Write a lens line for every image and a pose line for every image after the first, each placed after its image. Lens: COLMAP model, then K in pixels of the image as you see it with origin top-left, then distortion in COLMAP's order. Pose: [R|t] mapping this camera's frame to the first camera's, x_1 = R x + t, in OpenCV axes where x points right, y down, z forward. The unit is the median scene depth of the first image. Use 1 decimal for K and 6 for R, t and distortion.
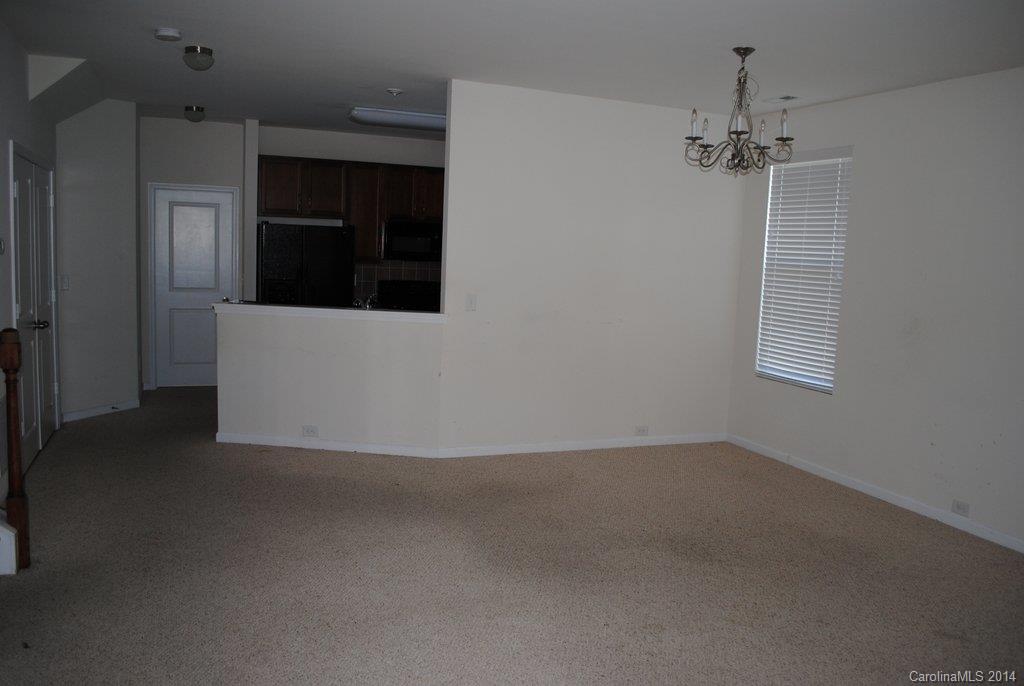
lens RADIAL K [[815.2, 0, 515.0], [0, 815.2, 341.7], [0, 0, 1]] dist [-0.066123, -0.003185]
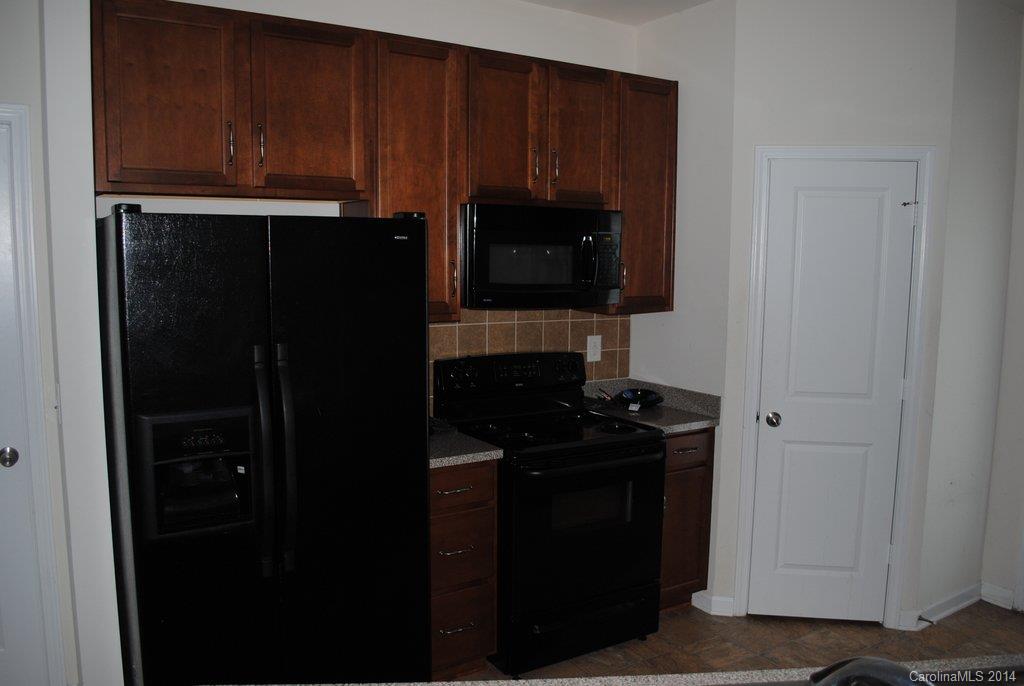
lens RADIAL K [[815.2, 0, 508.0], [0, 815.2, 342.4], [0, 0, 1]] dist [-0.066123, -0.003185]
pose [[0.987176, -0.033579, 0.156067, -0.197965], [0.030403, 0.999280, 0.022693, -0.091904], [-0.156716, -0.017657, 0.987486, 0.623774]]
